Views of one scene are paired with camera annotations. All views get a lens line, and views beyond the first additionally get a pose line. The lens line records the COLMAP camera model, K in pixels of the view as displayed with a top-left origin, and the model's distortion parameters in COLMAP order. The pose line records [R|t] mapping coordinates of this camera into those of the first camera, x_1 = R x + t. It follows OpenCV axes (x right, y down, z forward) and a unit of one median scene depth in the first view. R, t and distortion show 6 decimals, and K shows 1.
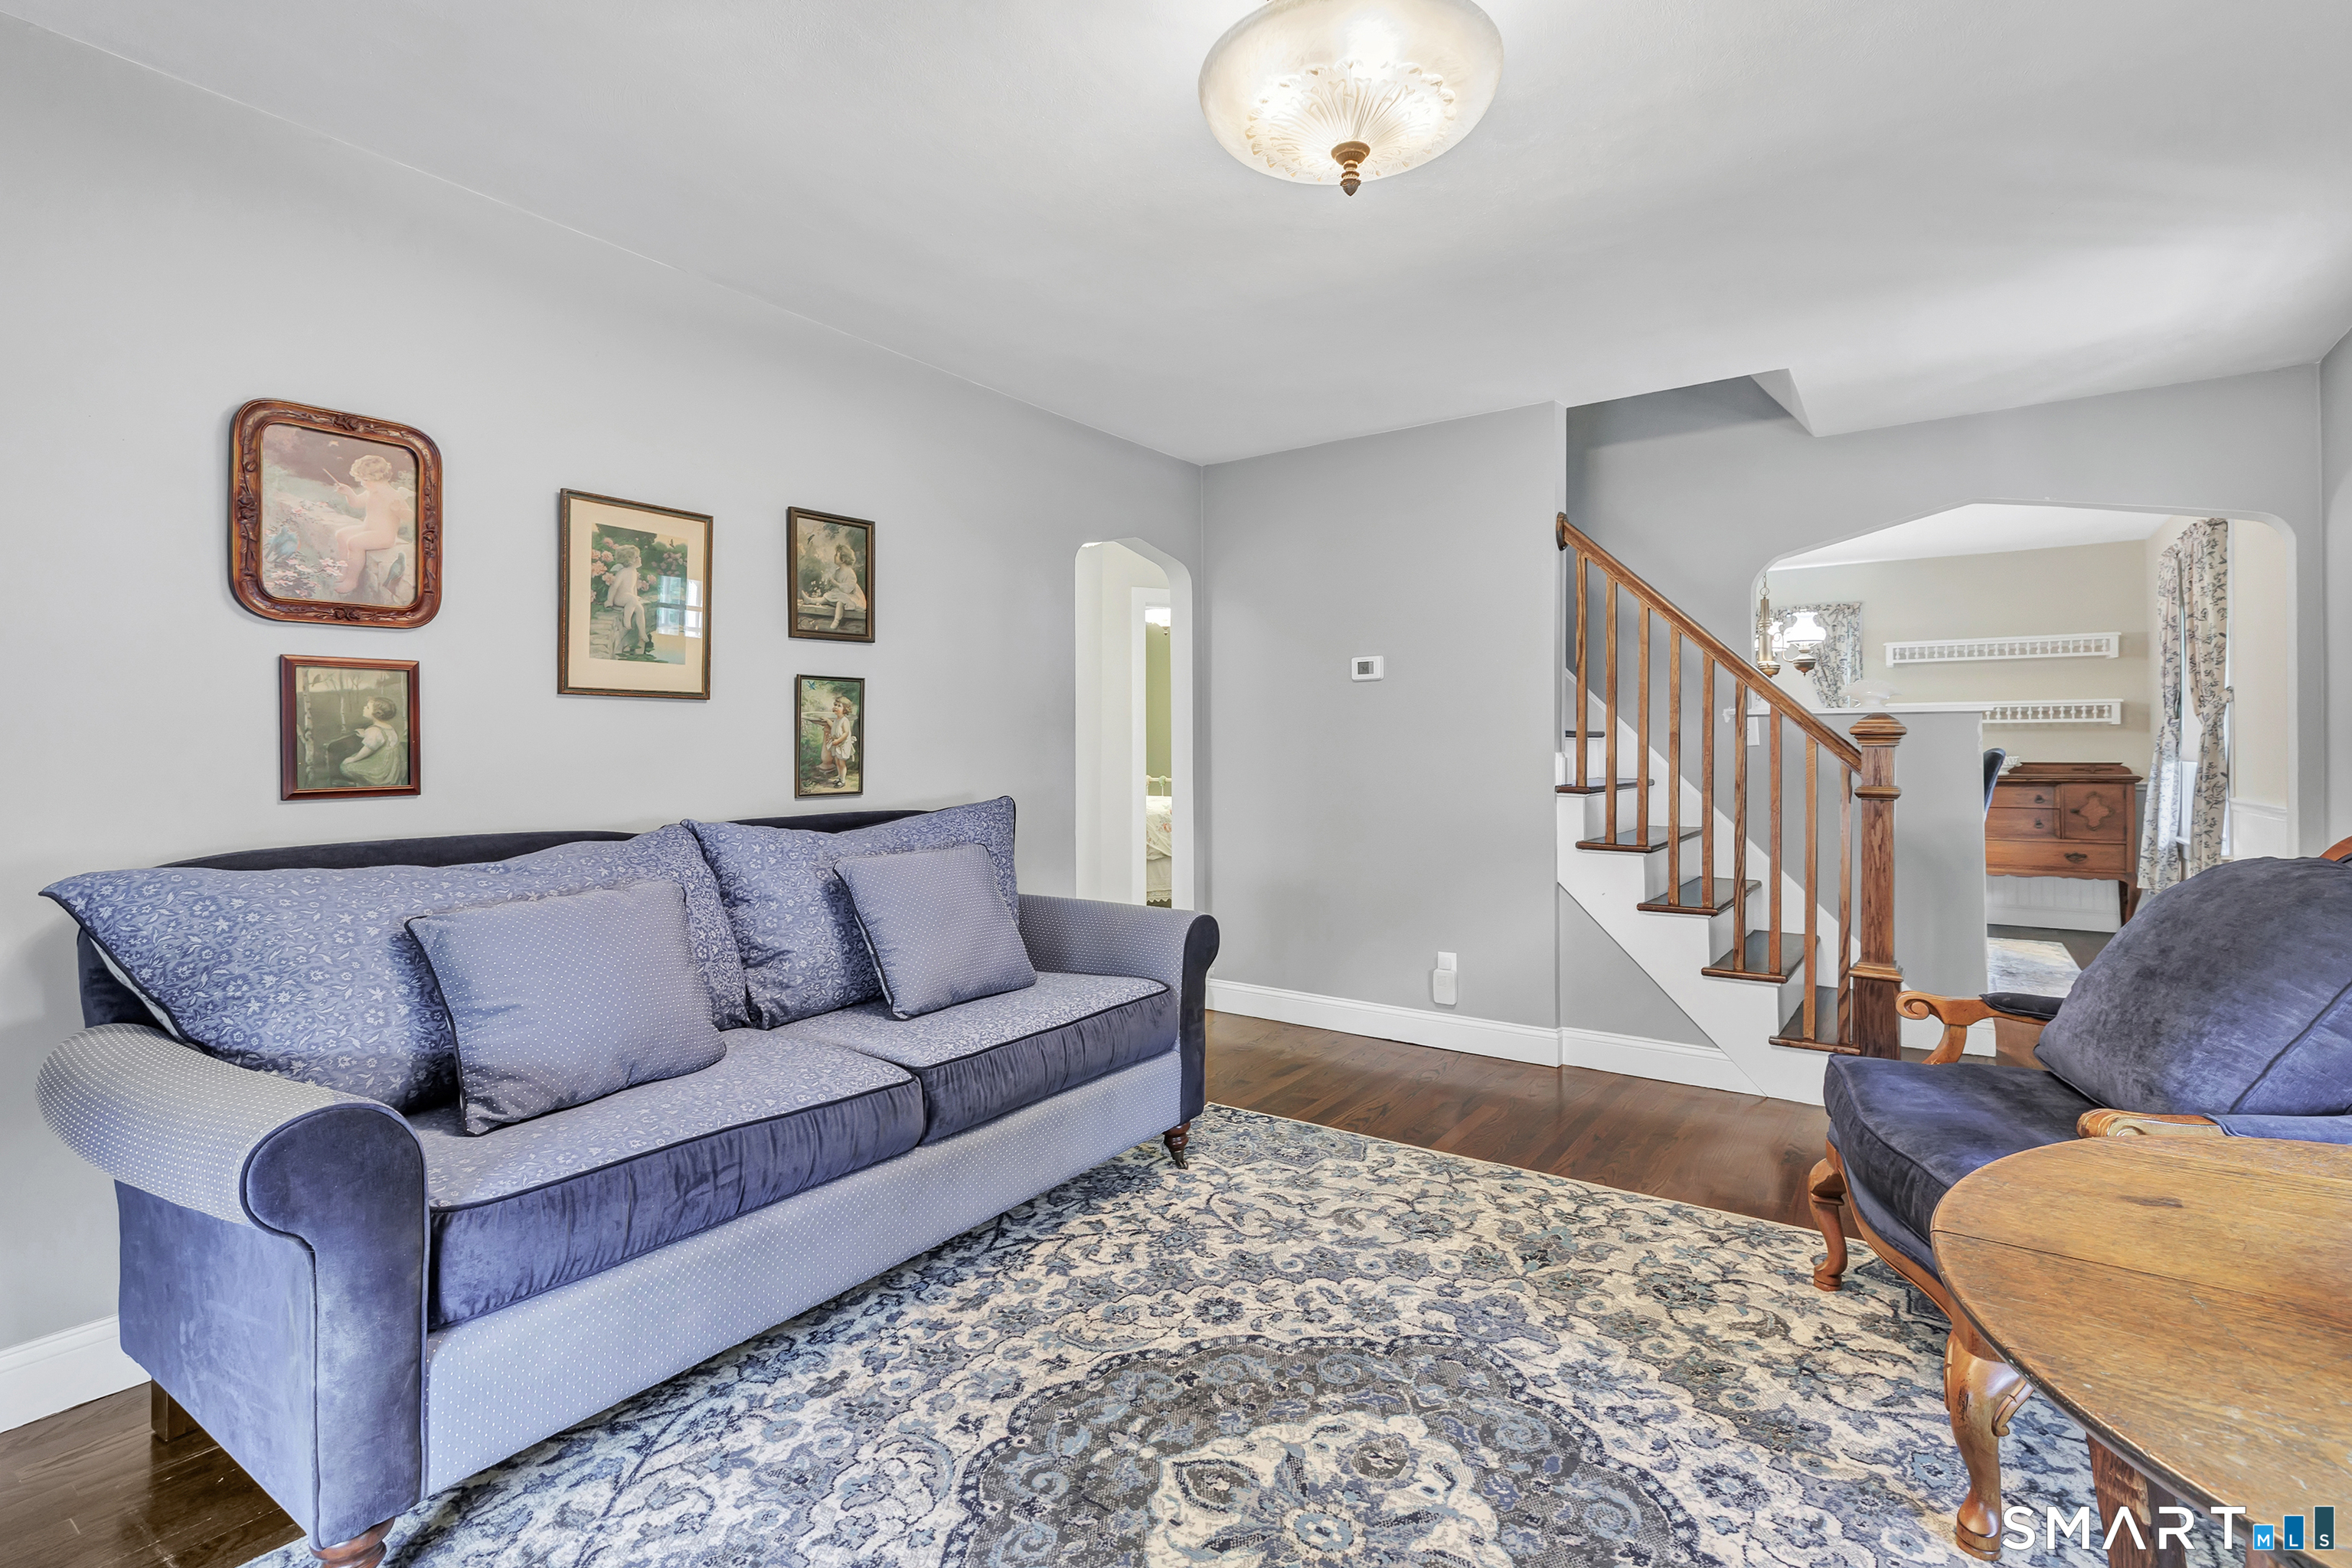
lens RADIAL K [[1130.3, 0, 1173.1], [0, 1130.3, 712.3], [0, 0, 1]] dist [0.001288, 0.000094]
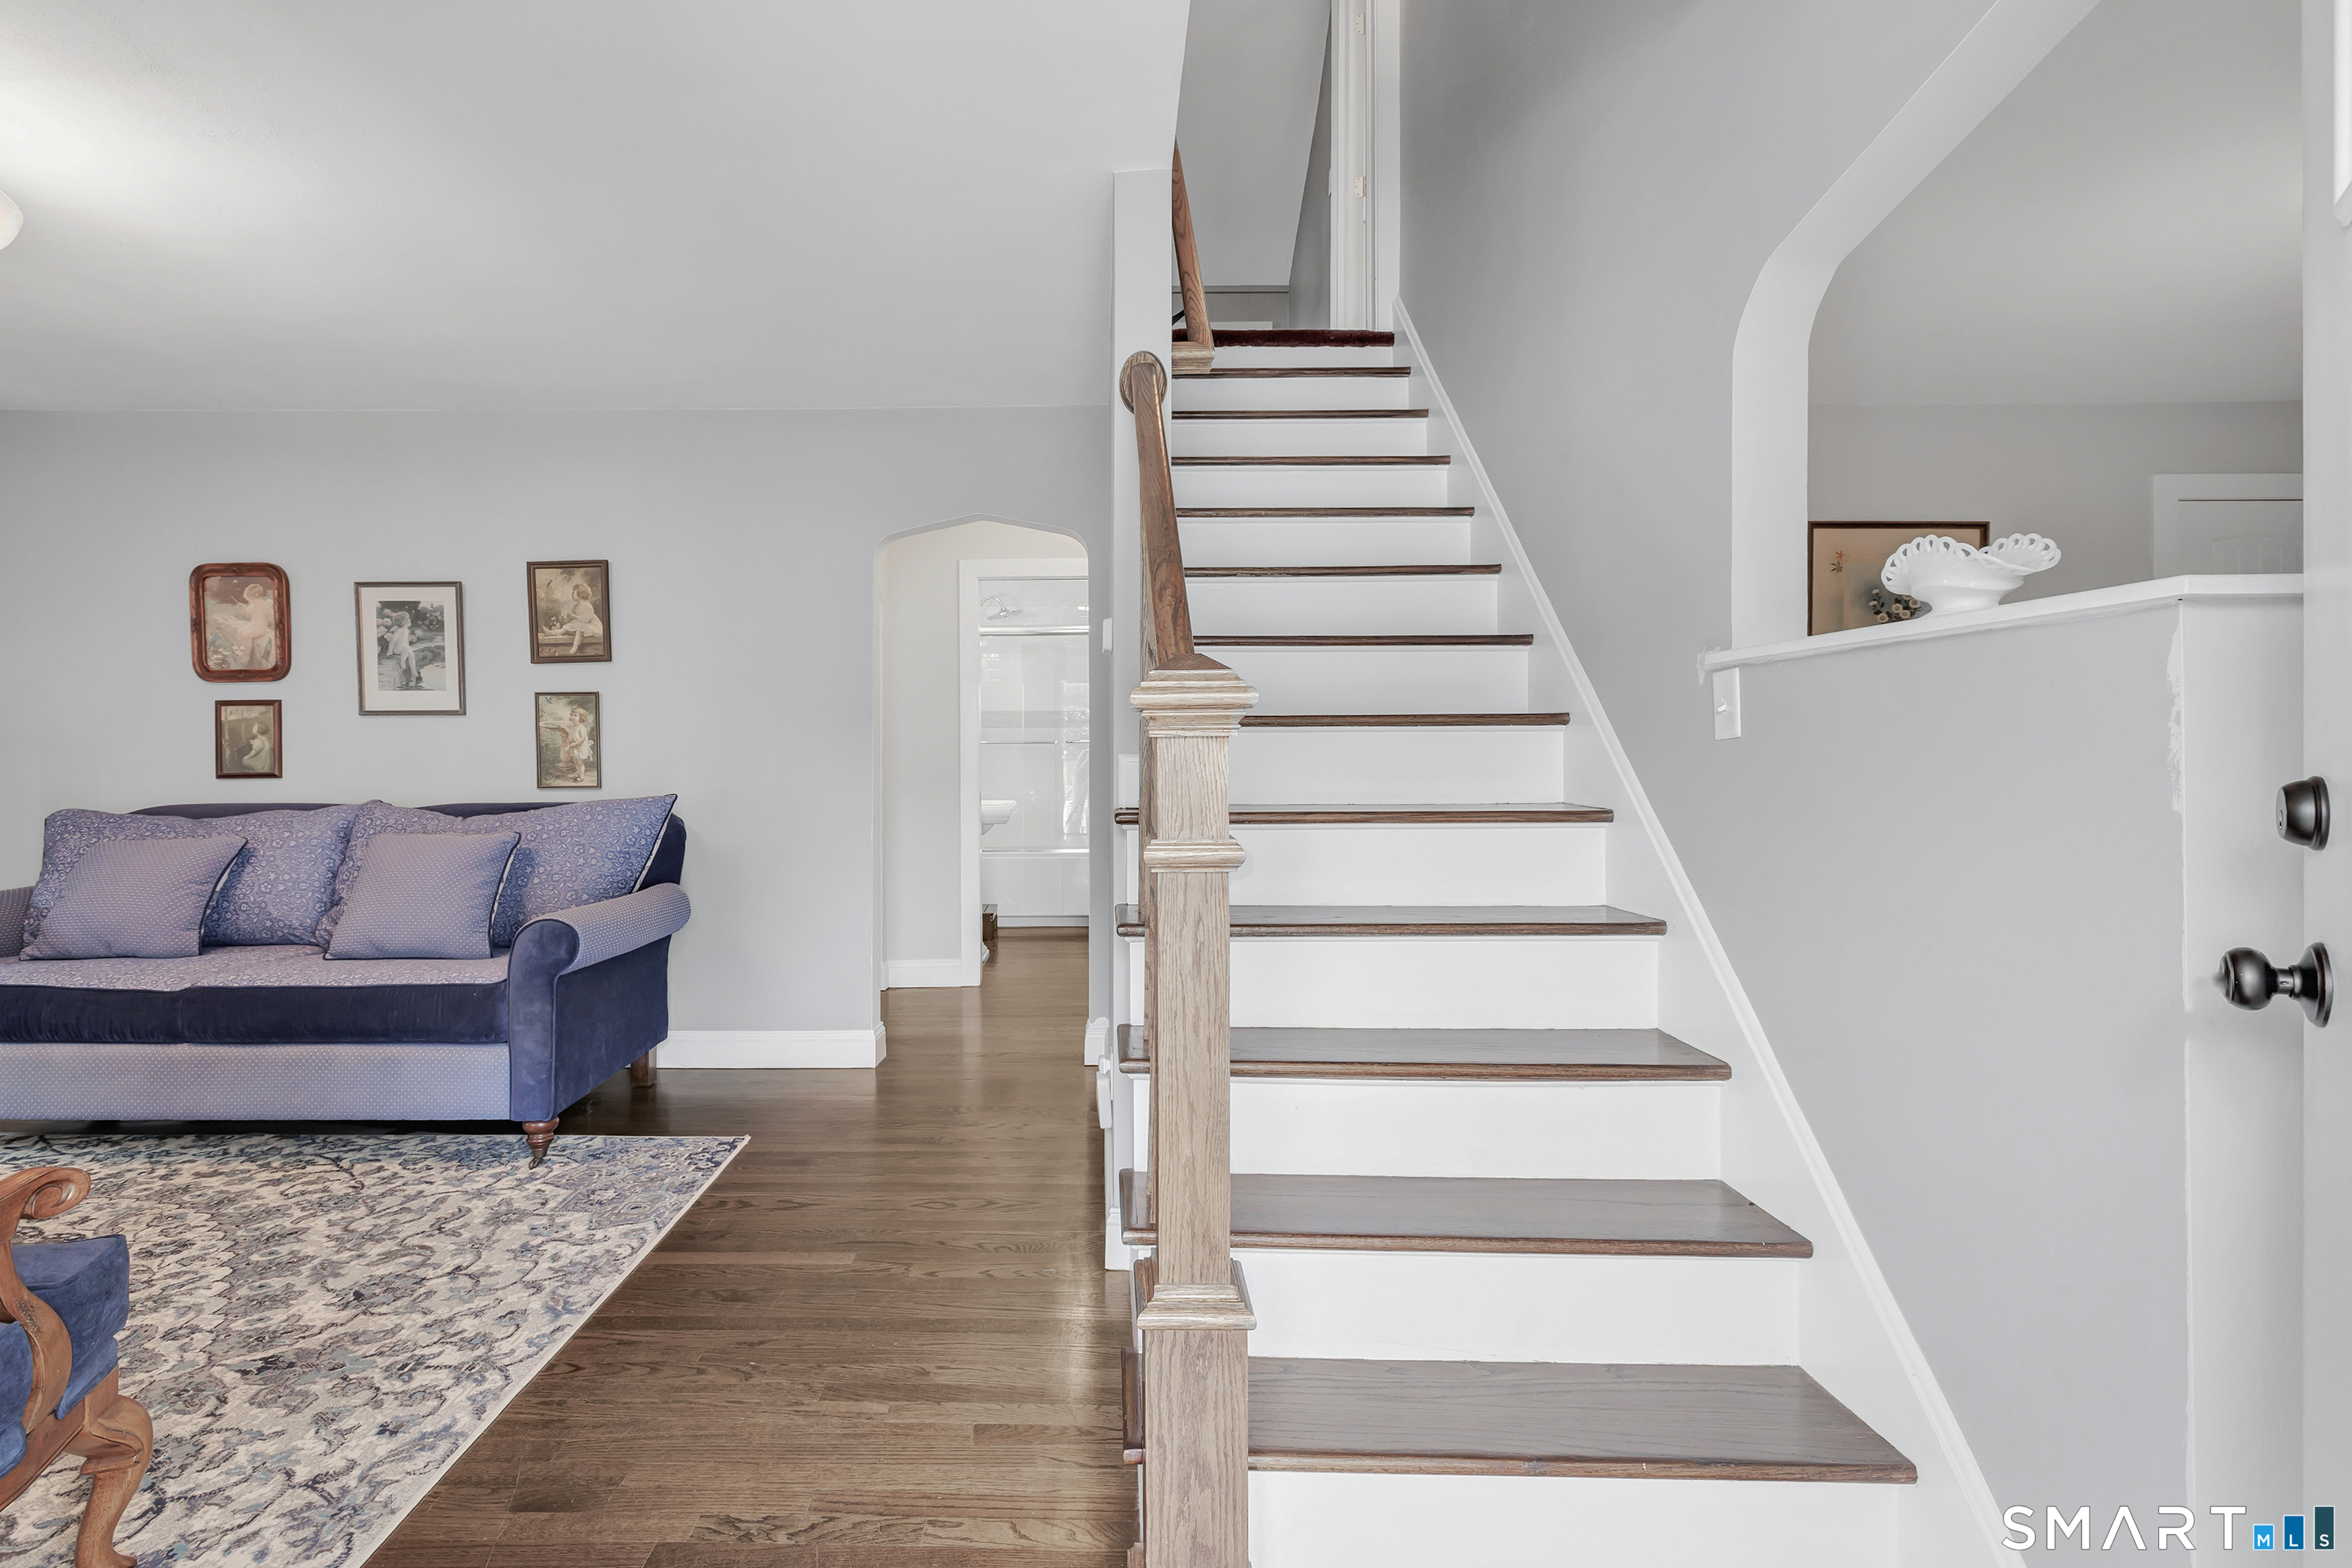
lens RADIAL K [[1076.9, 0, 1036.7], [0, 1076.9, 730.8], [0, 0, 1]] dist [-0.000768, -0.000129]
pose [[0.548052, -0.016807, -0.836275, 1.234758], [0.028851, 0.999583, -0.001182, 0.034419], [0.835946, -0.023480, 0.548309, 0.999490]]
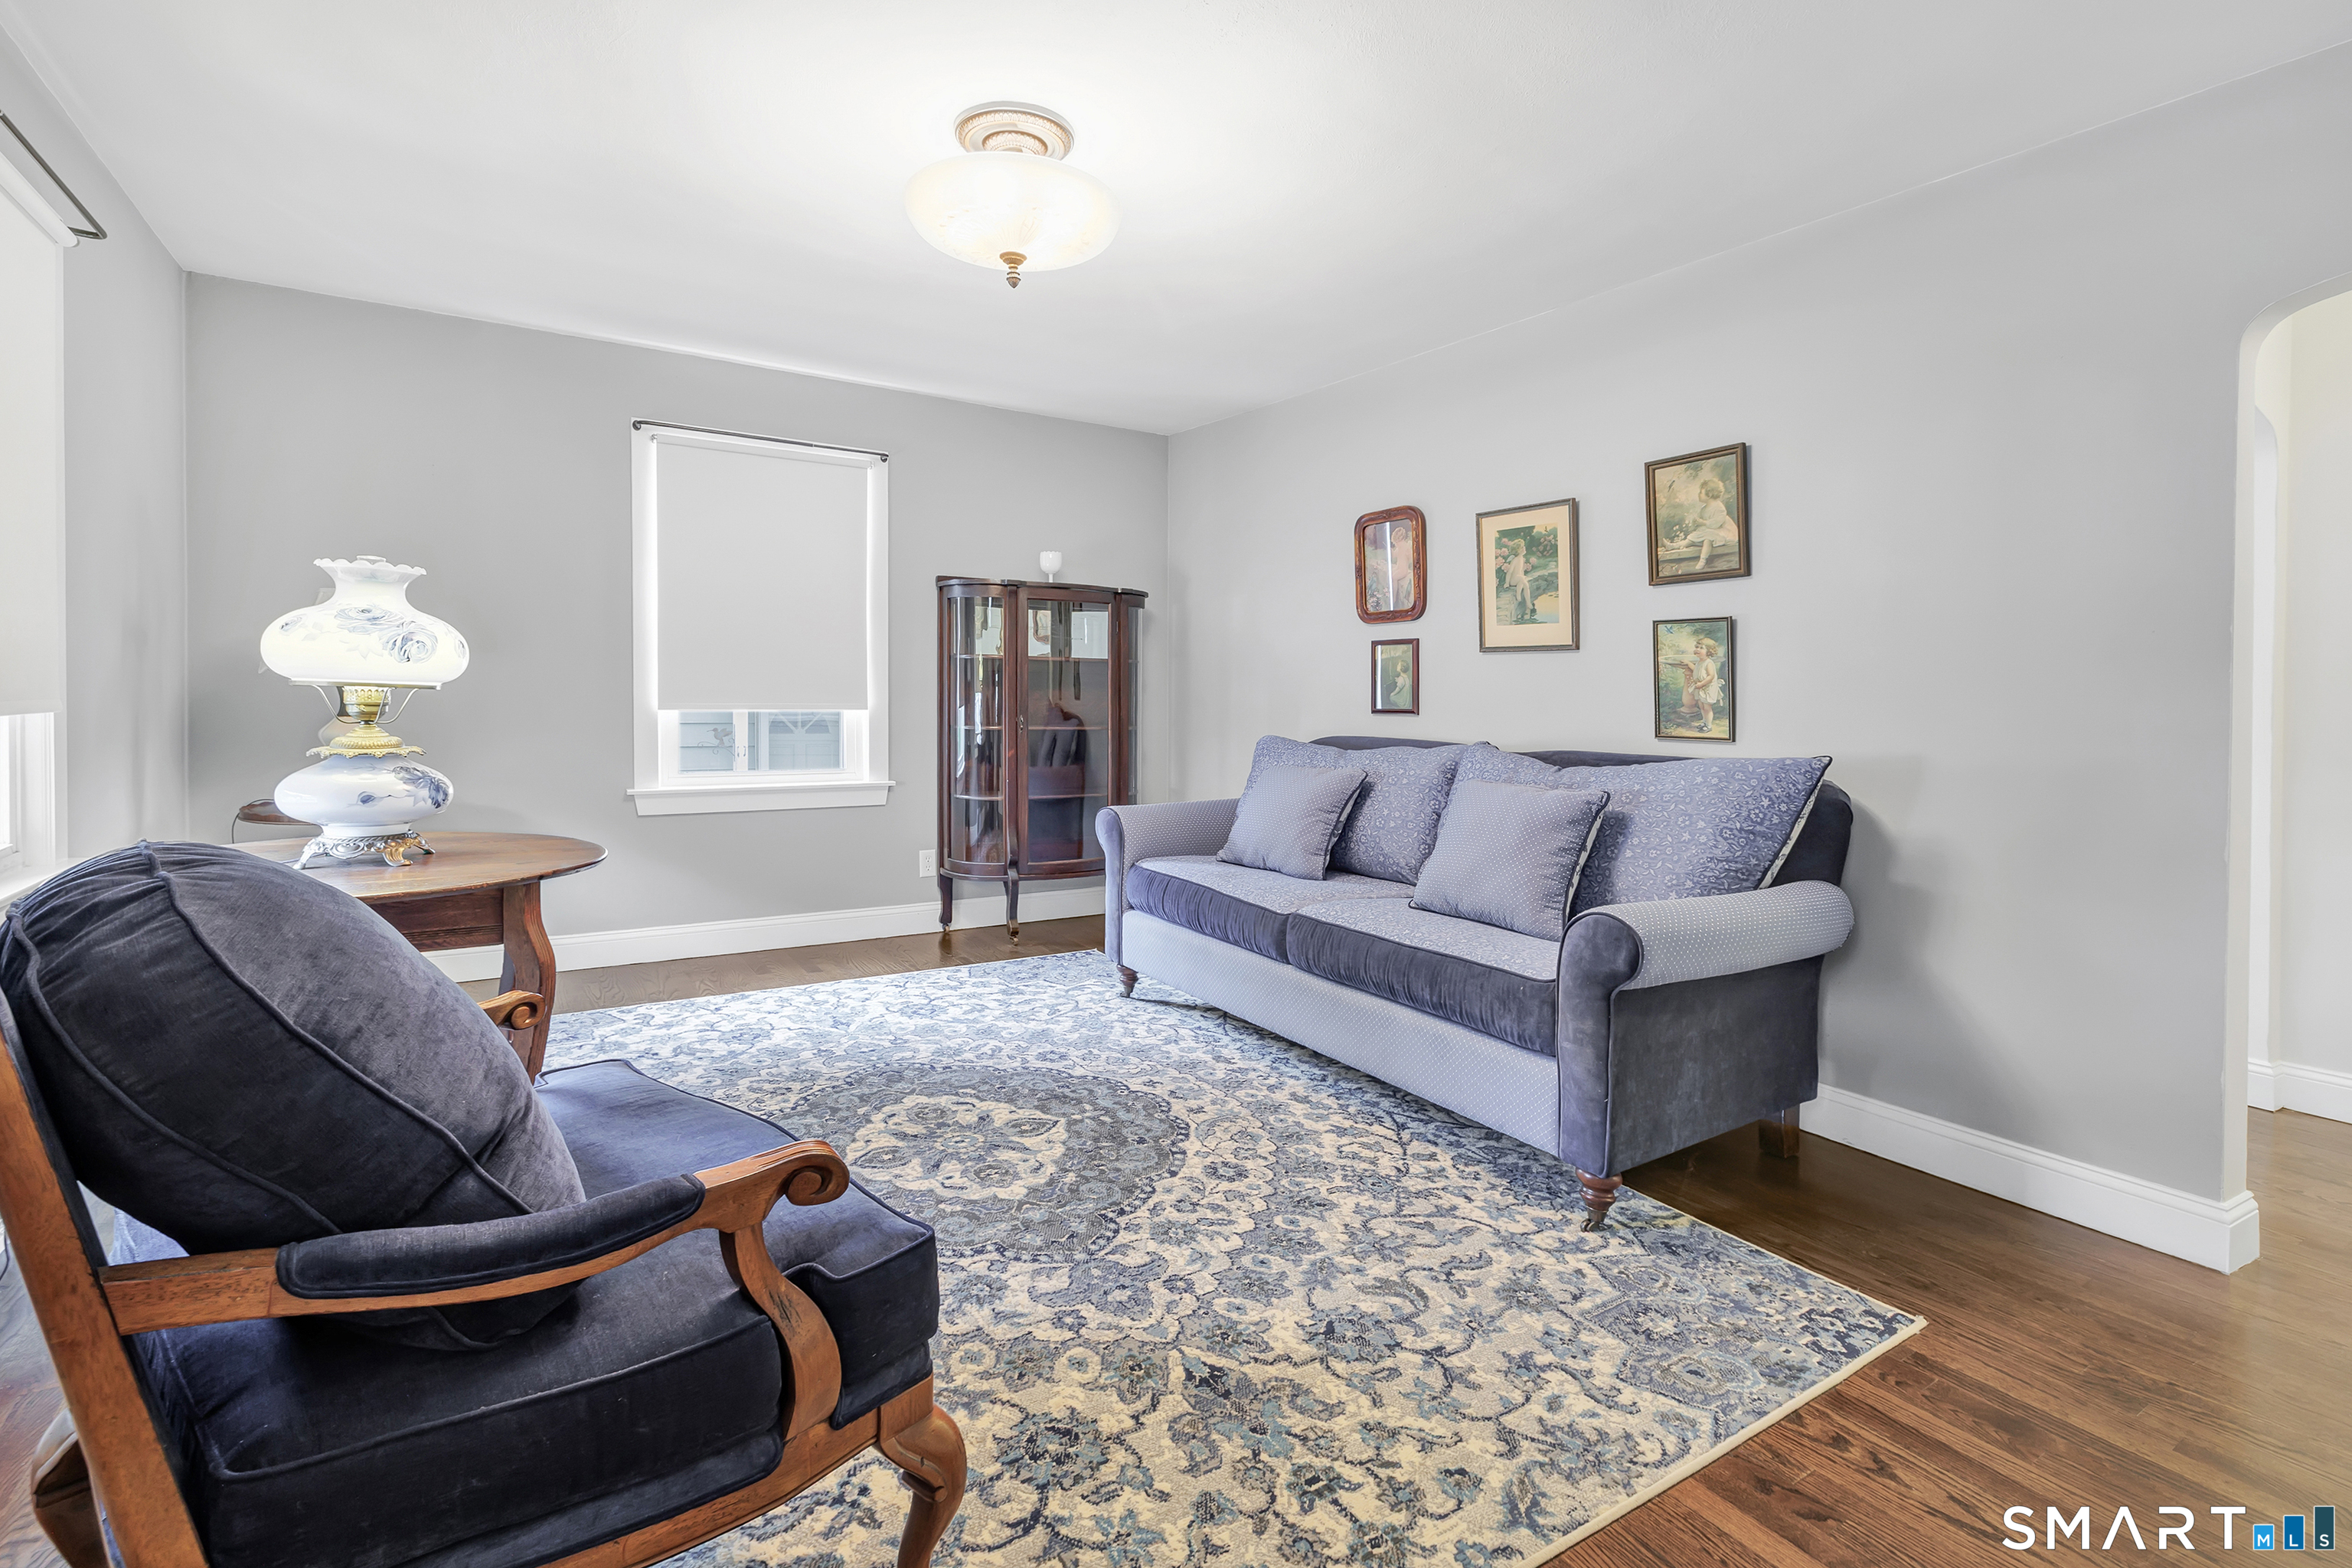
lens RADIAL K [[1046.9, 0, 1163.2], [0, 1046.9, 685.9], [0, 0, 1]] dist [0.000157, -0.000216]
pose [[-0.382784, -0.007396, -0.923808, 0.914773], [0.013393, 0.999818, -0.013554, 0.042295], [0.923741, -0.017561, -0.382615, 1.179186]]
